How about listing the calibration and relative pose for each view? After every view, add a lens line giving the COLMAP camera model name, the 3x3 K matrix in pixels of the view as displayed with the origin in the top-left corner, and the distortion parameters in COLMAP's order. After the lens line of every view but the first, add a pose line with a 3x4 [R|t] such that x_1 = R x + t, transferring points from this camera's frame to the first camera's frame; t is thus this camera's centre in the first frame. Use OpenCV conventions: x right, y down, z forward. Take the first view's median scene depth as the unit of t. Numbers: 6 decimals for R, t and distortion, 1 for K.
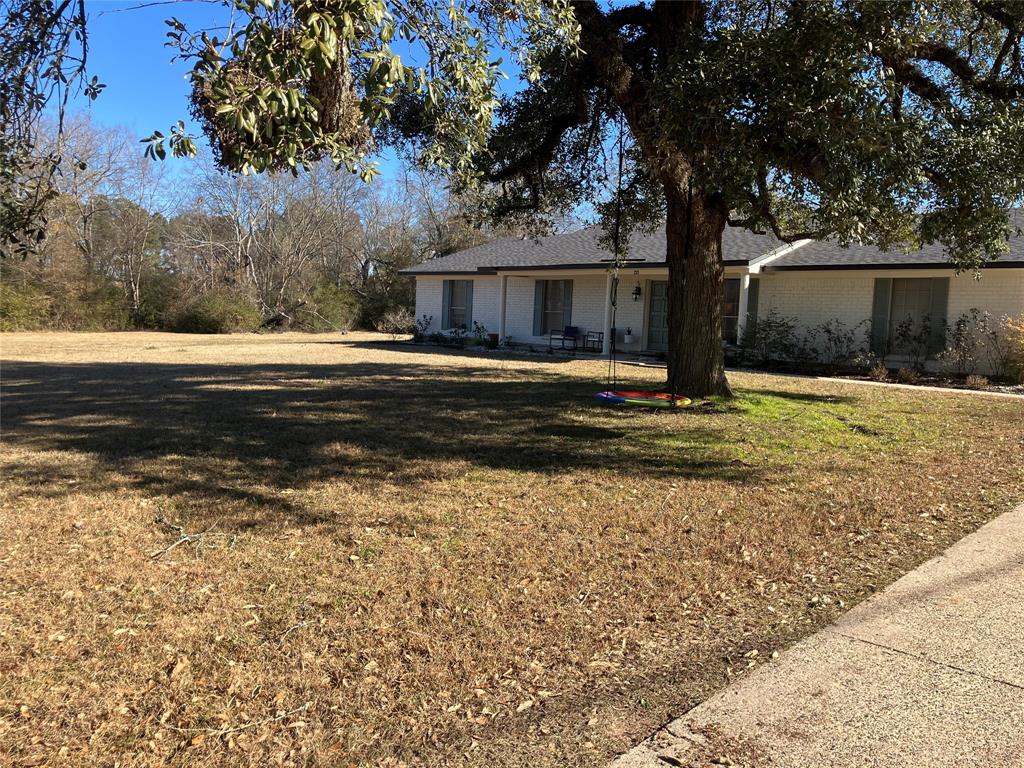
lens RADIAL K [[844.7, 0, 512.3], [0, 844.7, 385.0], [0, 0, 1]] dist [0.014741, -0.006227]
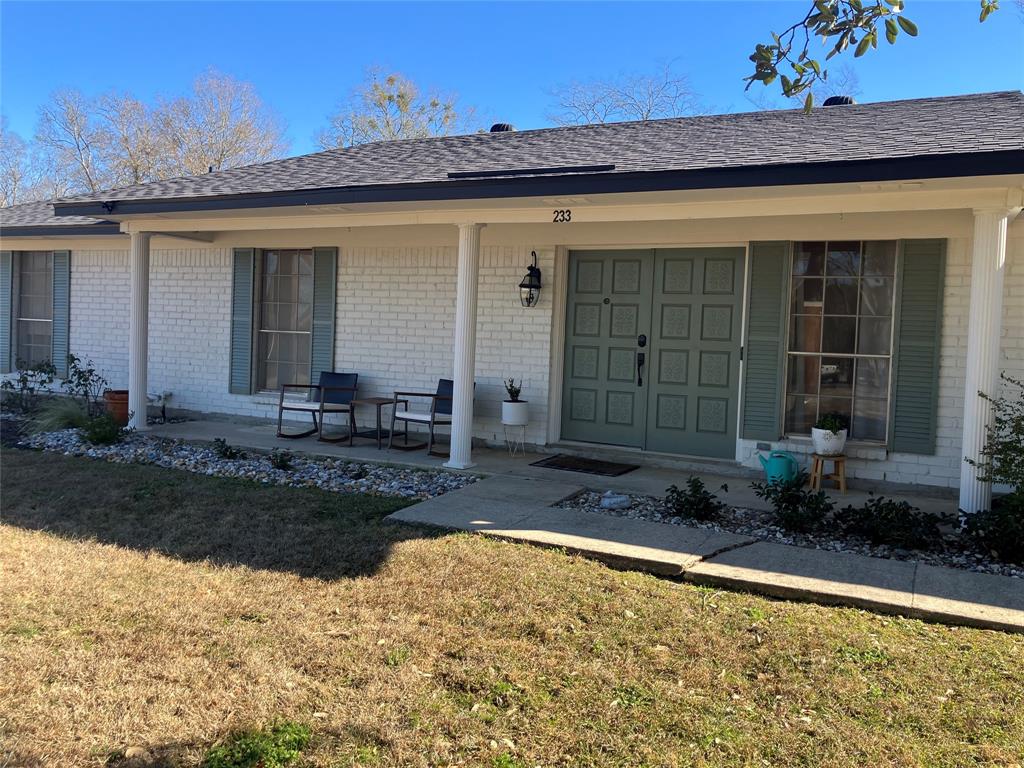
lens RADIAL K [[844.7, 0, 514.4], [0, 844.7, 380.9], [0, 0, 1]] dist [0.014741, -0.006227]
pose [[0.944444, -0.020172, 0.328052, 0.021028], [0.024249, 0.999671, -0.008342, -0.058703], [-0.327775, 0.015834, 0.944623, 0.604181]]
